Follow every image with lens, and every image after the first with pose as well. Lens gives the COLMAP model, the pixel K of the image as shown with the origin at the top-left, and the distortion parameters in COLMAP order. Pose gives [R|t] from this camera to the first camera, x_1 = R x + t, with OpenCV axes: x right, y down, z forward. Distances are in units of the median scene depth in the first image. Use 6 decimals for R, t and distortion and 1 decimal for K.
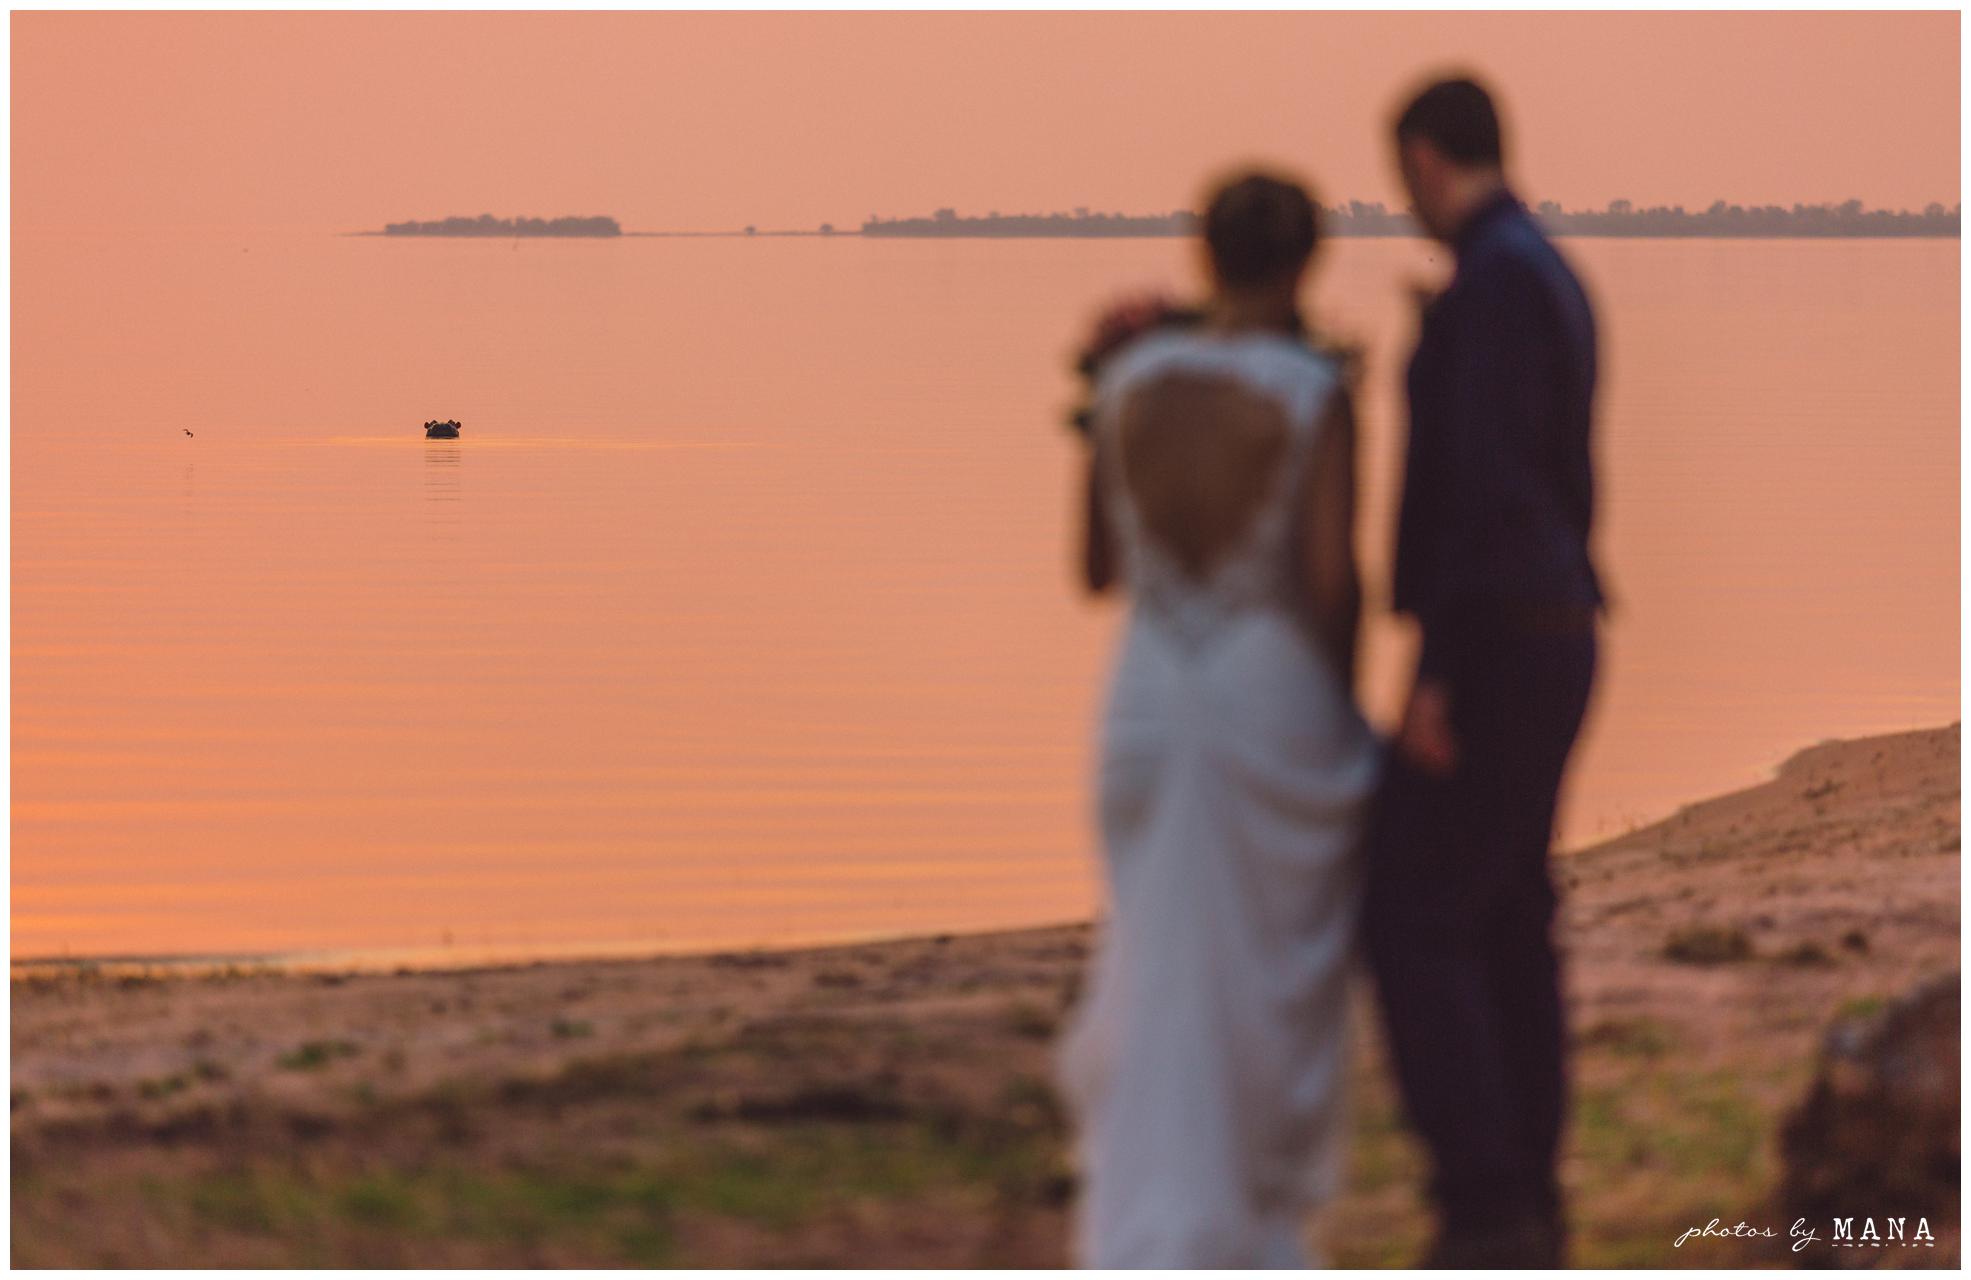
lens RADIAL K [[11700.6, 0, 985.8], [0, 11700.6, 639.7], [0, 0, 1]] dist [0.017173, 0.000000]
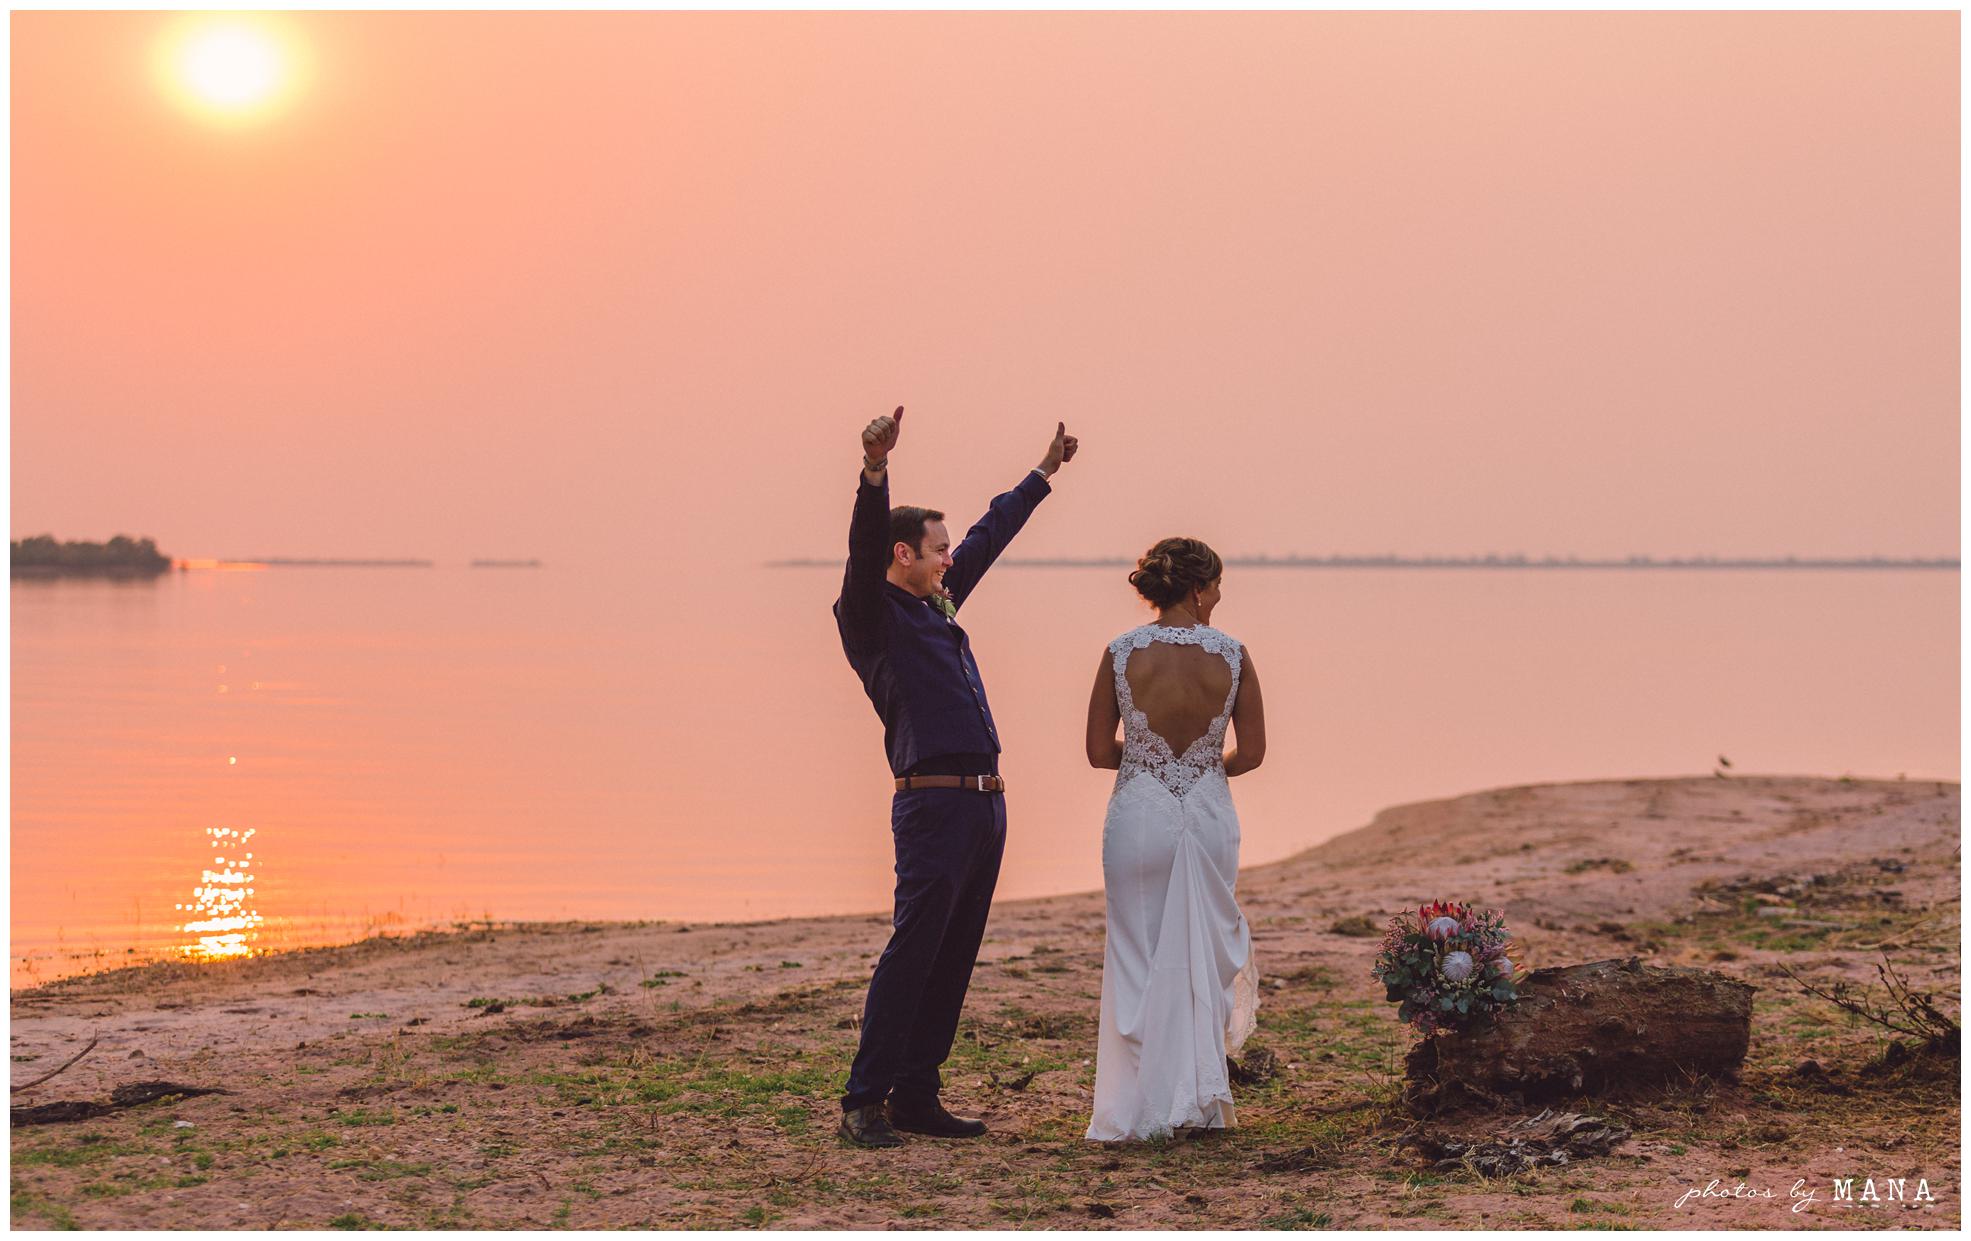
lens RADIAL K [[4634.1, 0, 984.7], [0, 4634.1, 620.7], [0, 0, 1]] dist [-0.034037, 0.000000]
pose [[0.999944, 0.002358, -0.010319, 0.005466], [-0.002589, 0.999746, -0.022371, -0.007084], [0.010263, 0.022397, 0.999696, 0.171340]]
